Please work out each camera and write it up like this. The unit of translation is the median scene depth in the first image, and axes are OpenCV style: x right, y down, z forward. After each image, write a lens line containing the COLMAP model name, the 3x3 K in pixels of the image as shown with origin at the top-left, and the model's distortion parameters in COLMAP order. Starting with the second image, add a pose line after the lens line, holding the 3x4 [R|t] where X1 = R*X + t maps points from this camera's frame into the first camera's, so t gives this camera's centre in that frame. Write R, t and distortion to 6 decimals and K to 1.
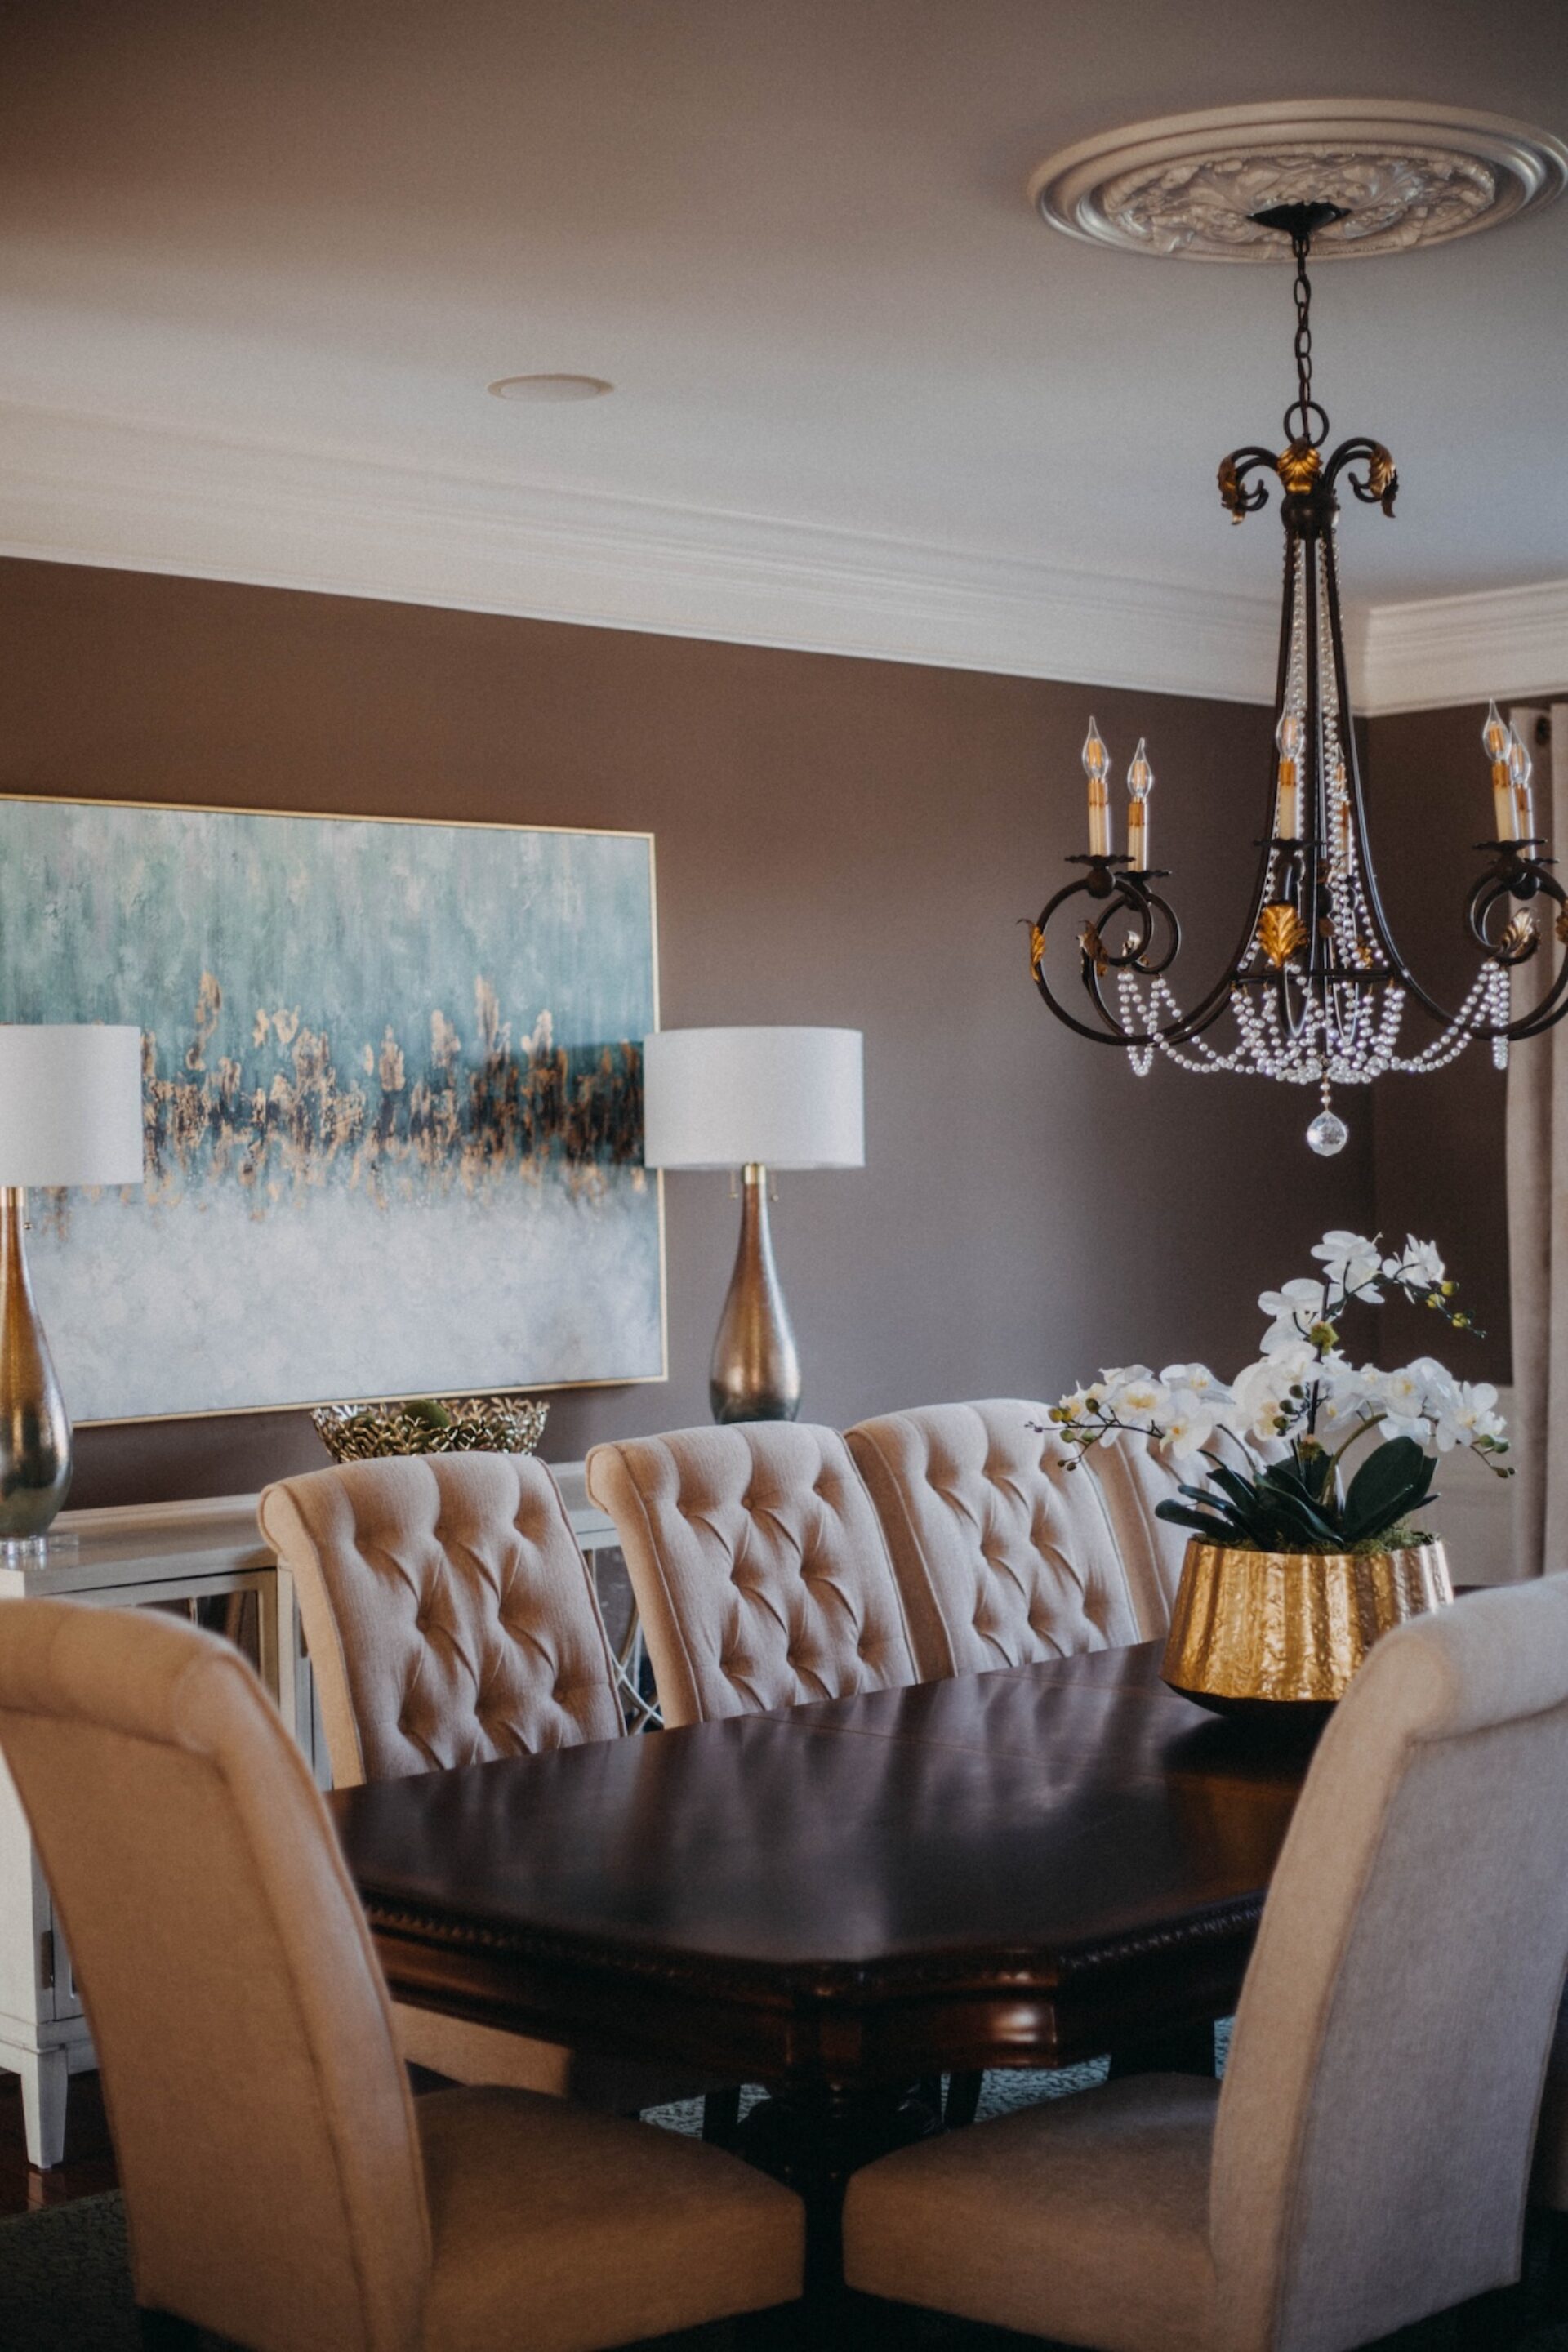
lens RADIAL K [[3485.1, 0, 784.0], [0, 3485.1, 1176.0], [0, 0, 1]] dist [-0.126819, 0.092867]
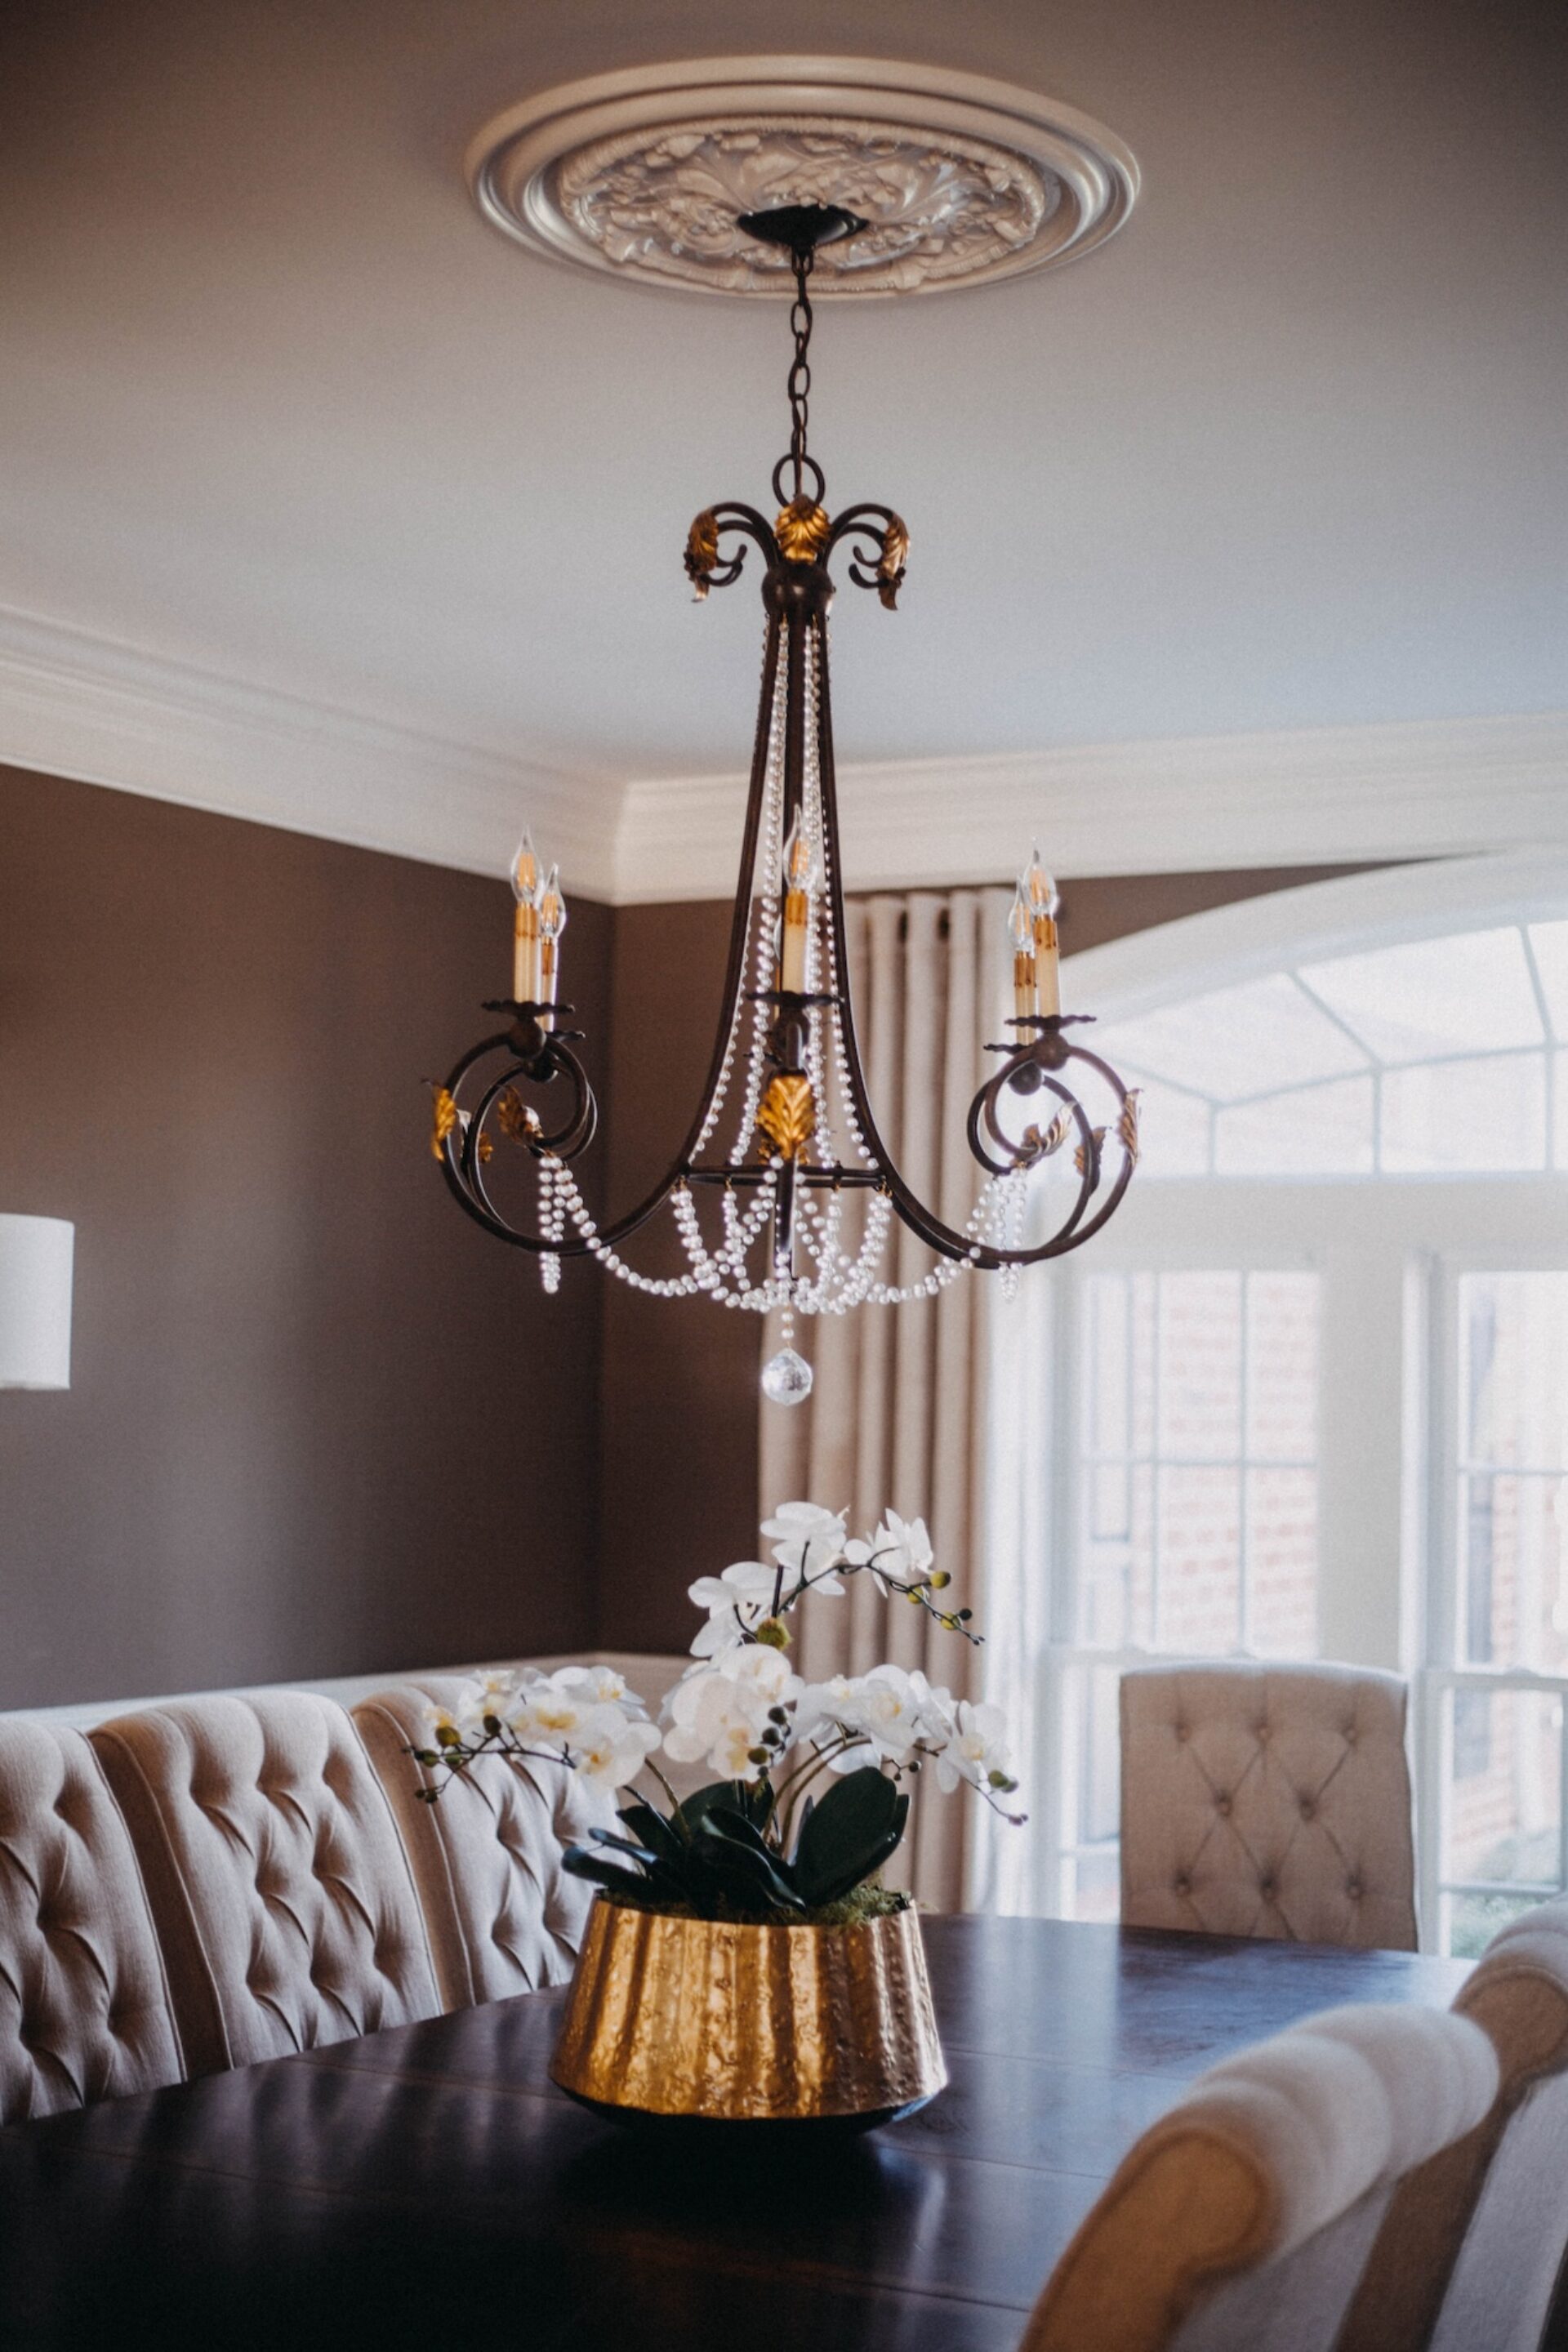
lens RADIAL K [[3485.1, 0, 784.0], [0, 3485.1, 1176.0], [0, 0, 1]] dist [-0.126819, 0.092867]
pose [[0.958648, 0.056456, 0.278939, -0.065741], [-0.038073, 0.996757, -0.070891, -0.001776], [-0.282037, 0.057340, 0.957689, 0.245875]]
